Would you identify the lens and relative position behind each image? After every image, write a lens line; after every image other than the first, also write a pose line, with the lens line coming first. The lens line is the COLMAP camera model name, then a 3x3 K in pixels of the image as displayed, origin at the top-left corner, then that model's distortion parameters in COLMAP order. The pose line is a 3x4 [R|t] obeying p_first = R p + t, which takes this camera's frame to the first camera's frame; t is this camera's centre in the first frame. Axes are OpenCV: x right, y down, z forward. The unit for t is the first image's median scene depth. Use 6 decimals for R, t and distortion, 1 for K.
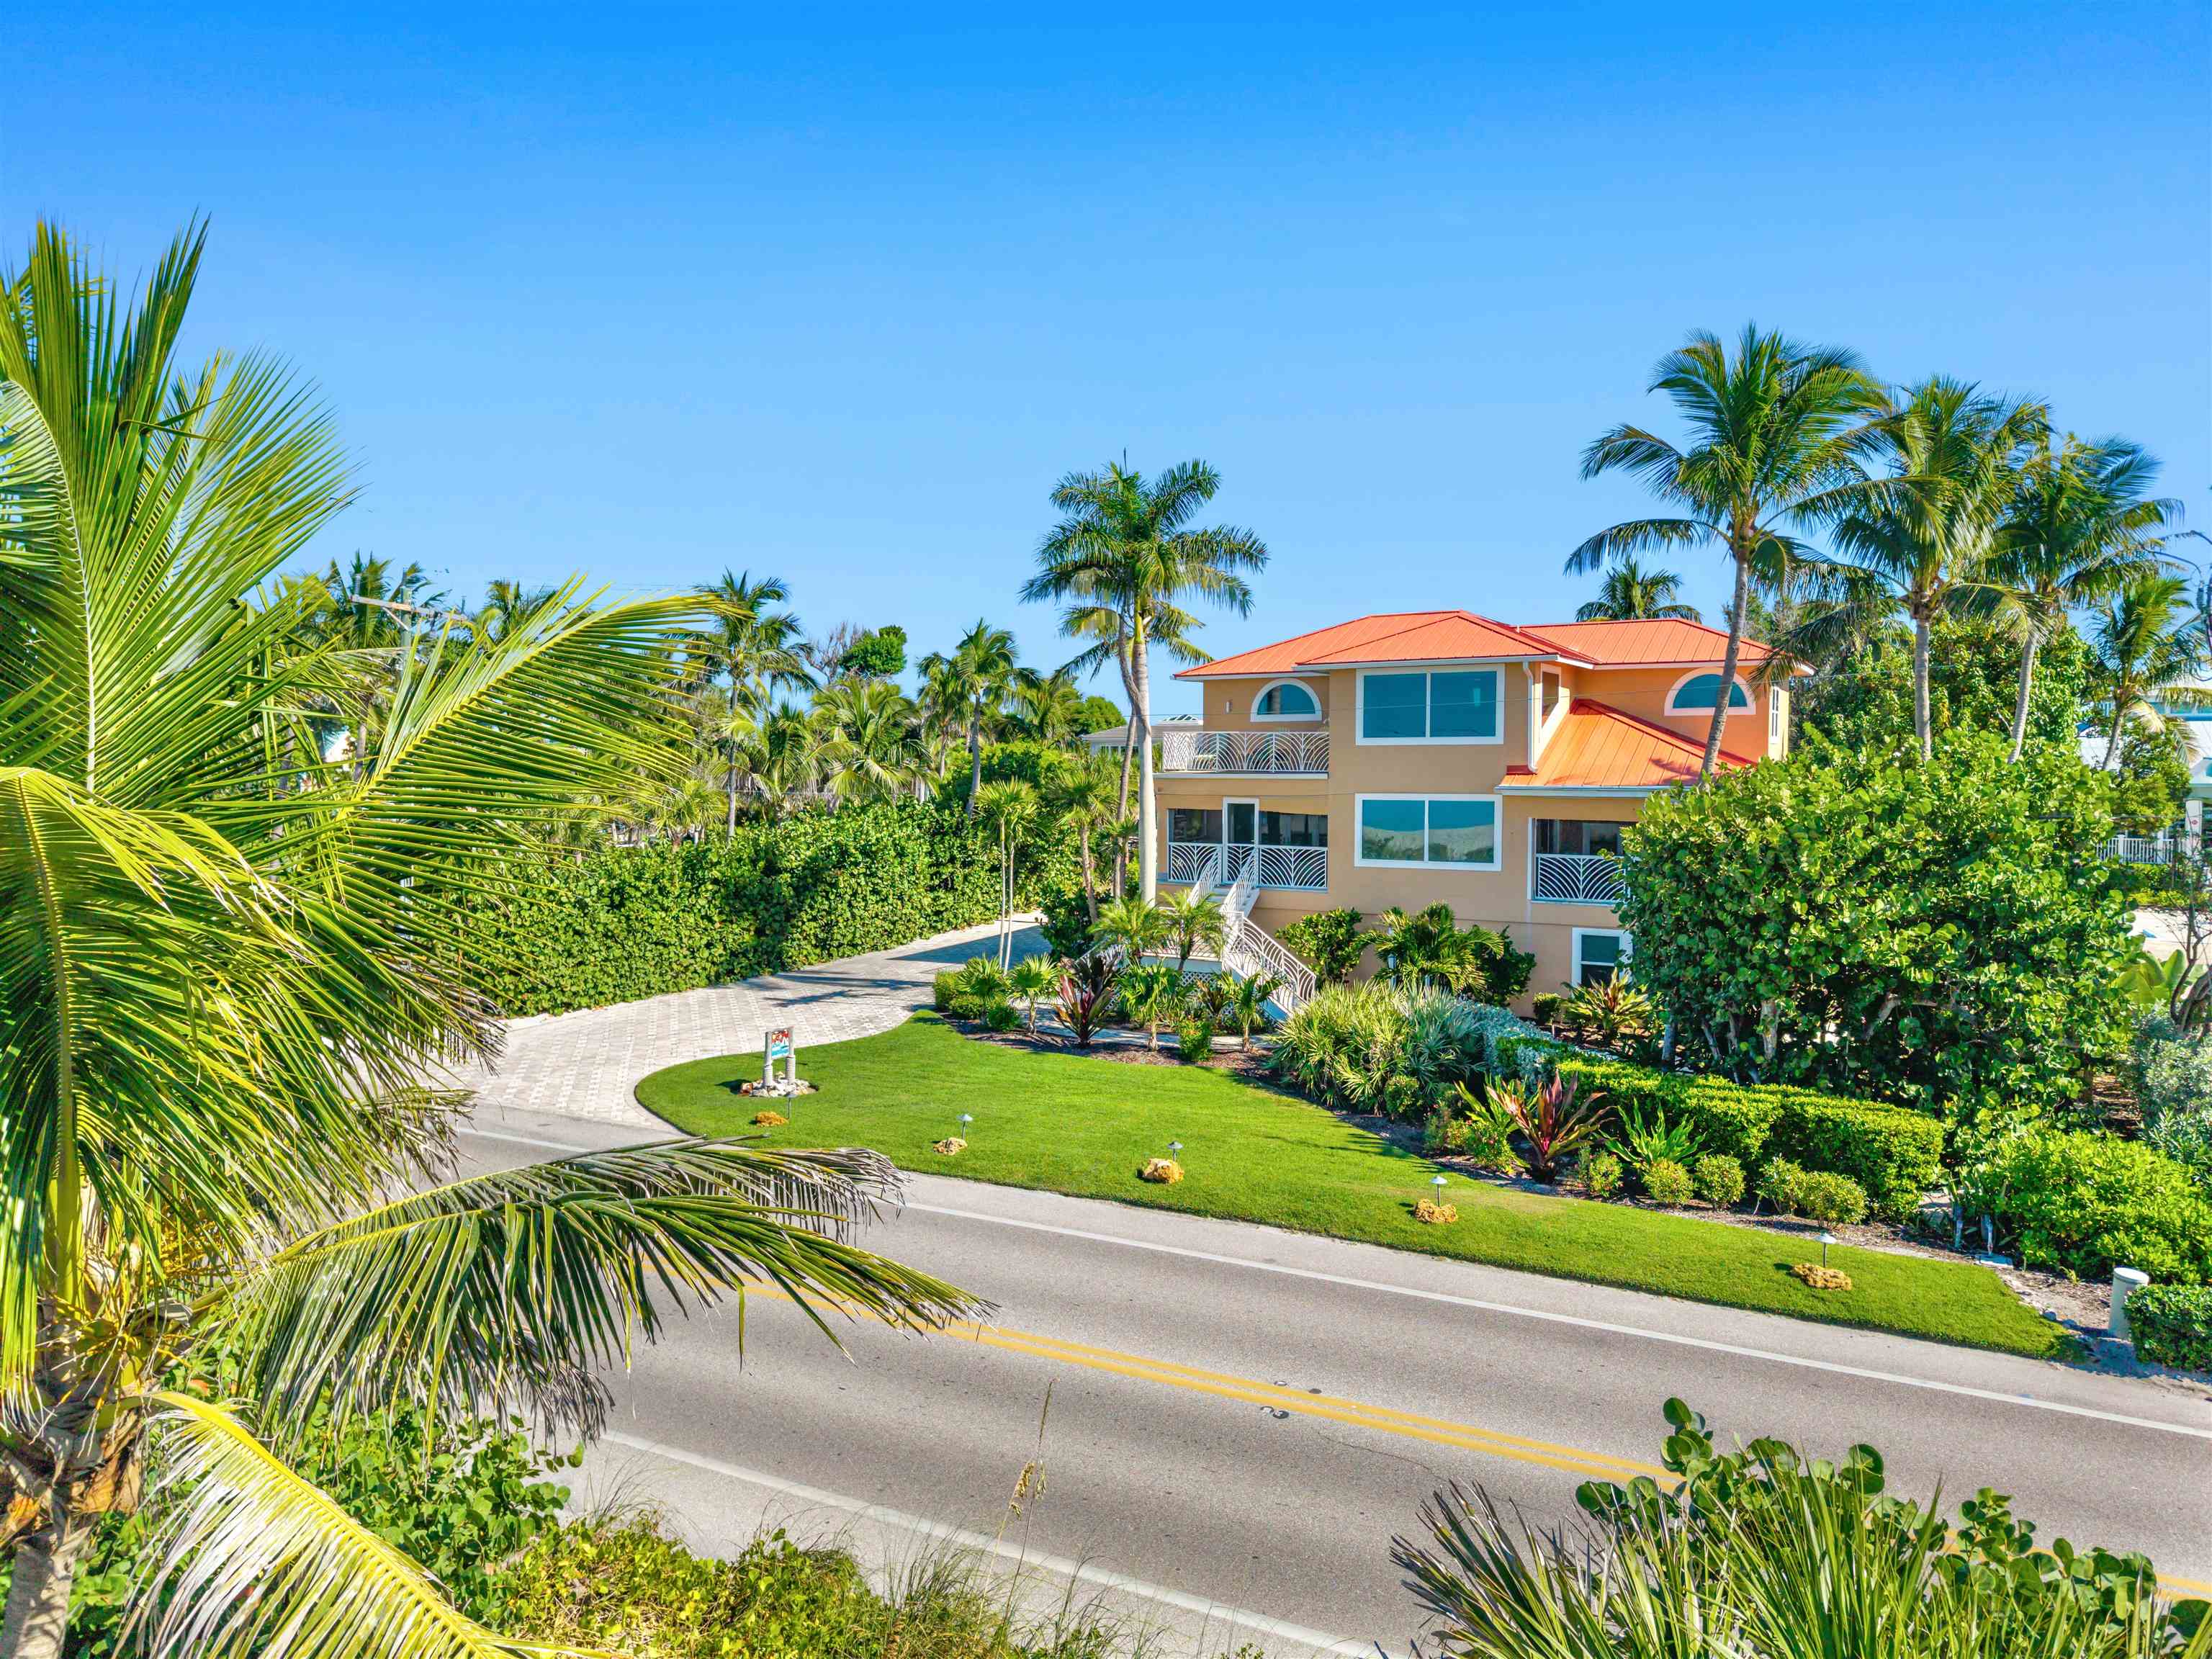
lens RADIAL K [[1541.0, 0, 1106.0], [0, 1541.0, 829.5], [0, 0, 1]] dist [0.000241, 0.002771]
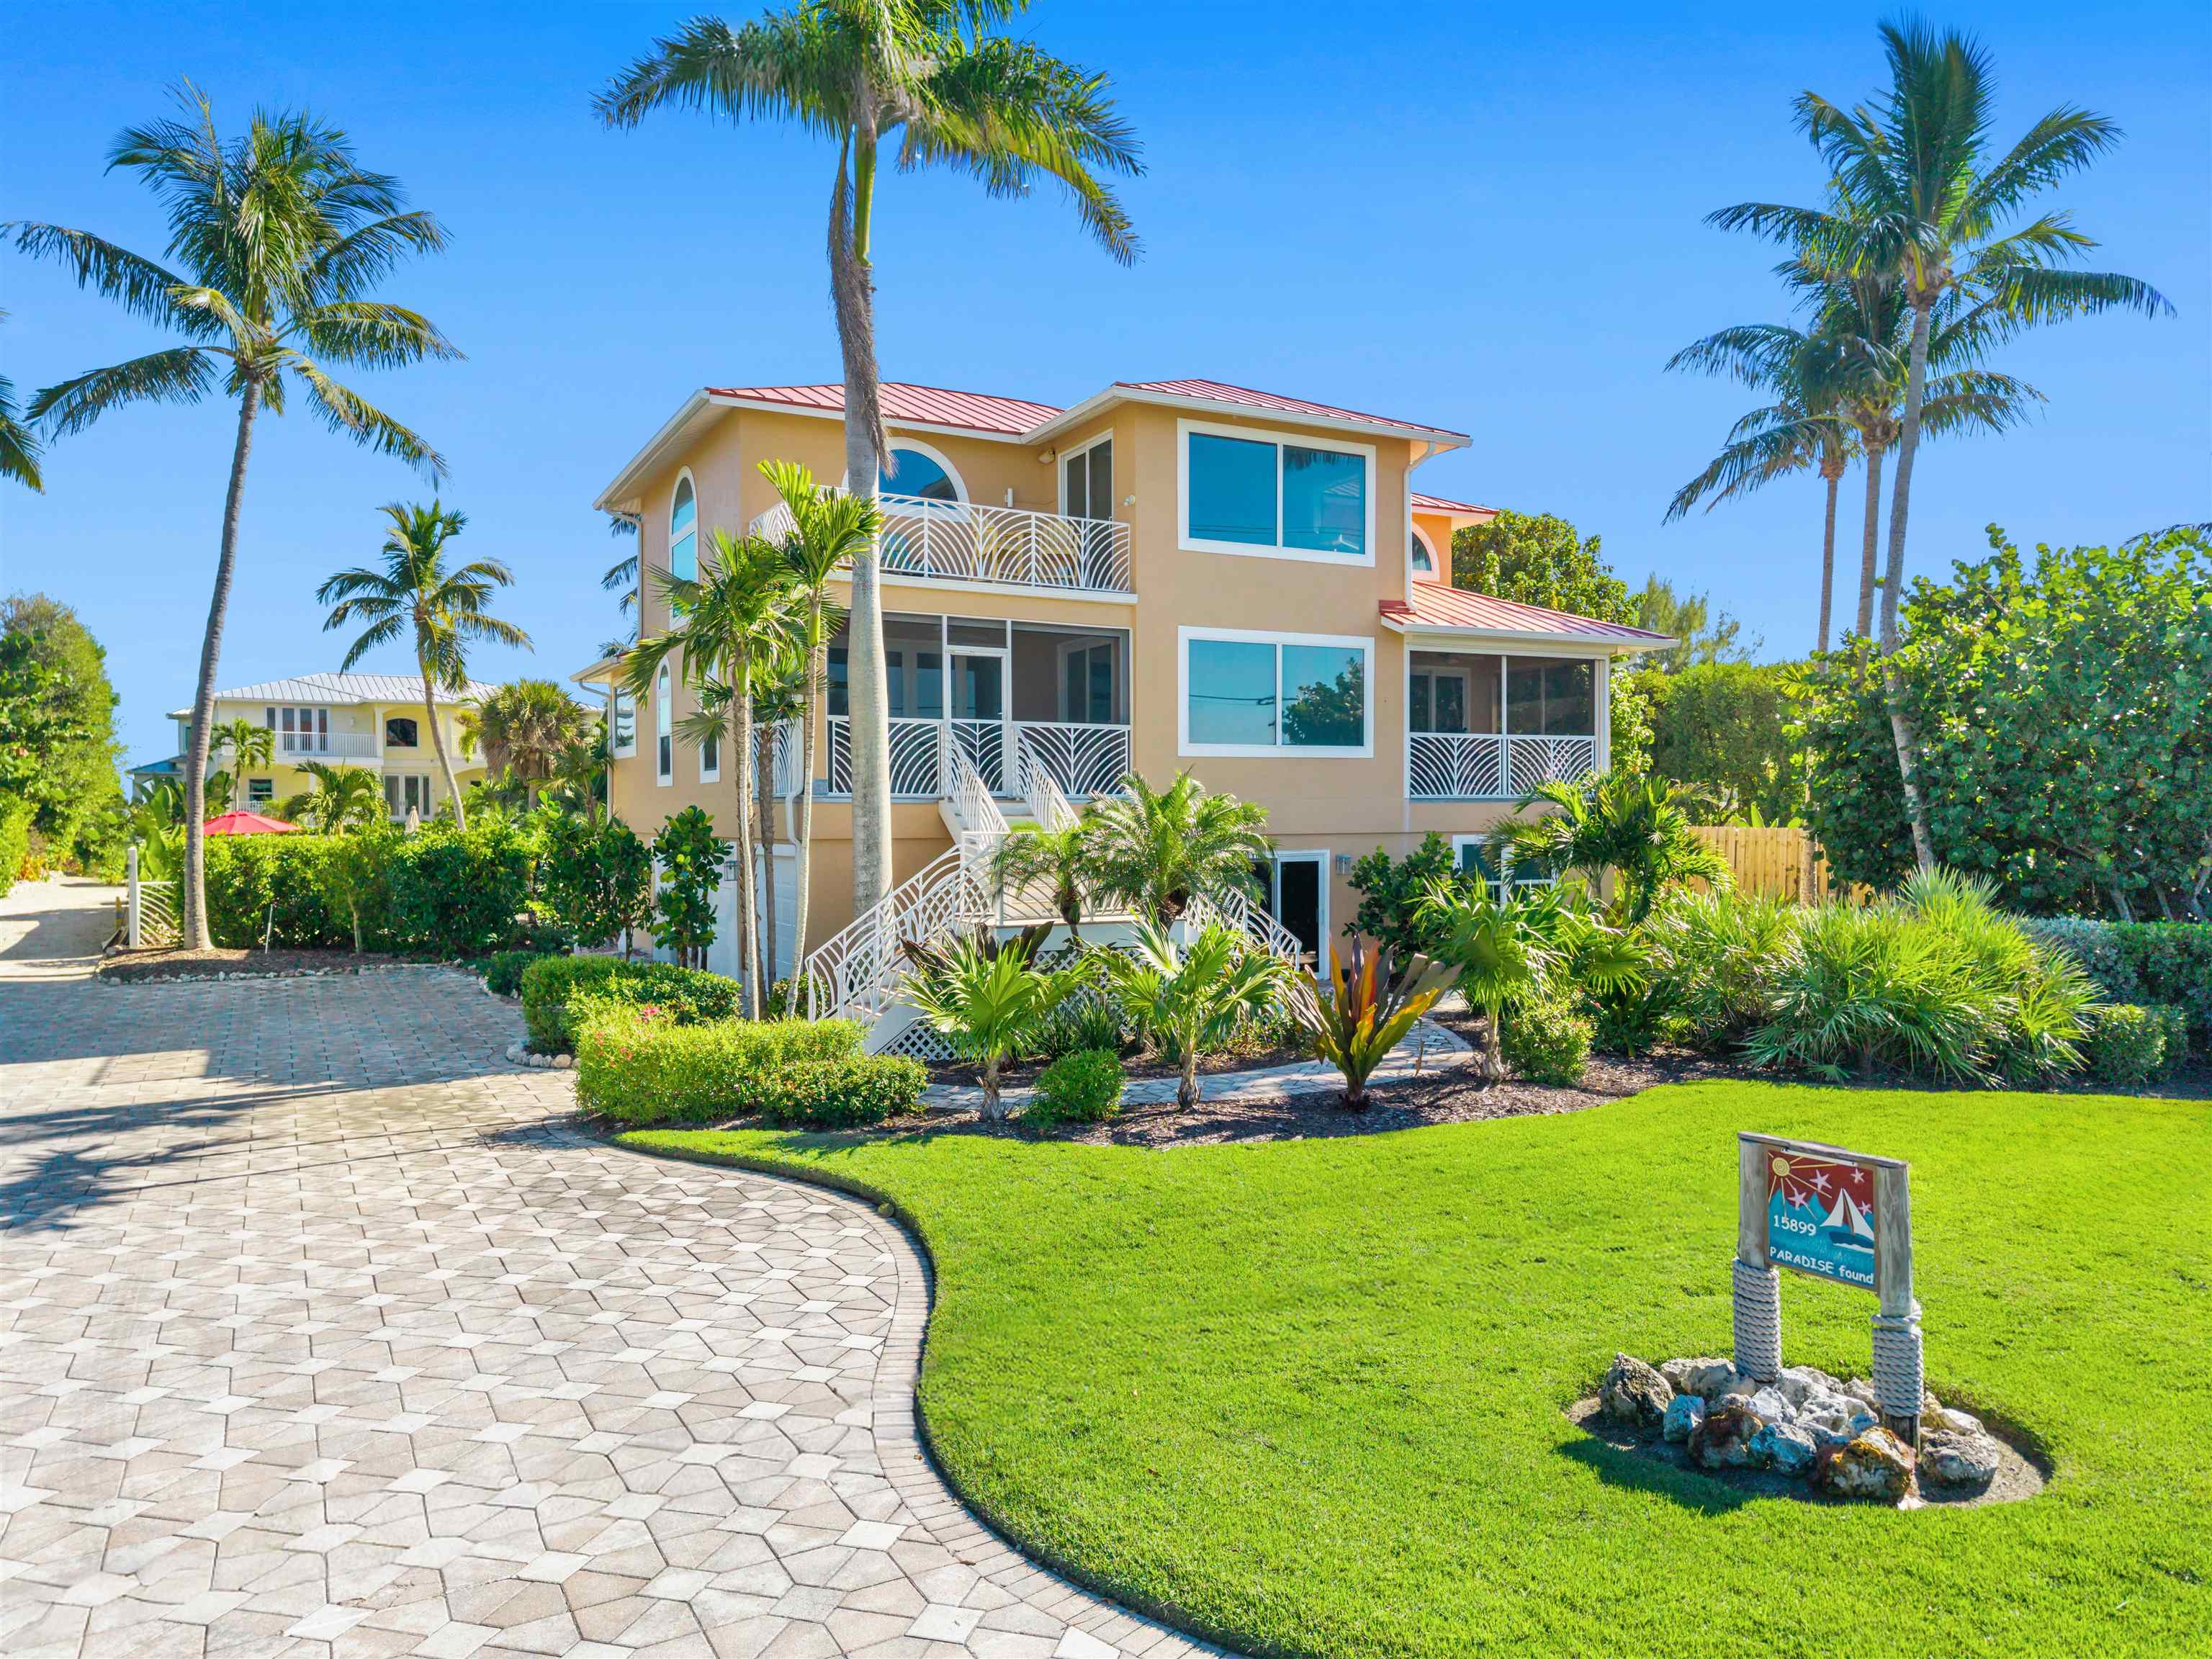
lens RADIAL K [[1559.5, 0, 1106.0], [0, 1559.5, 829.5], [0, 0, 1]] dist [0.001828, 0.001812]
pose [[0.525494, -0.002746, 0.850793, -0.347256], [0.044151, 0.998735, -0.024046, 0.063277], [-0.849651, 0.050200, 0.524951, 0.715419]]
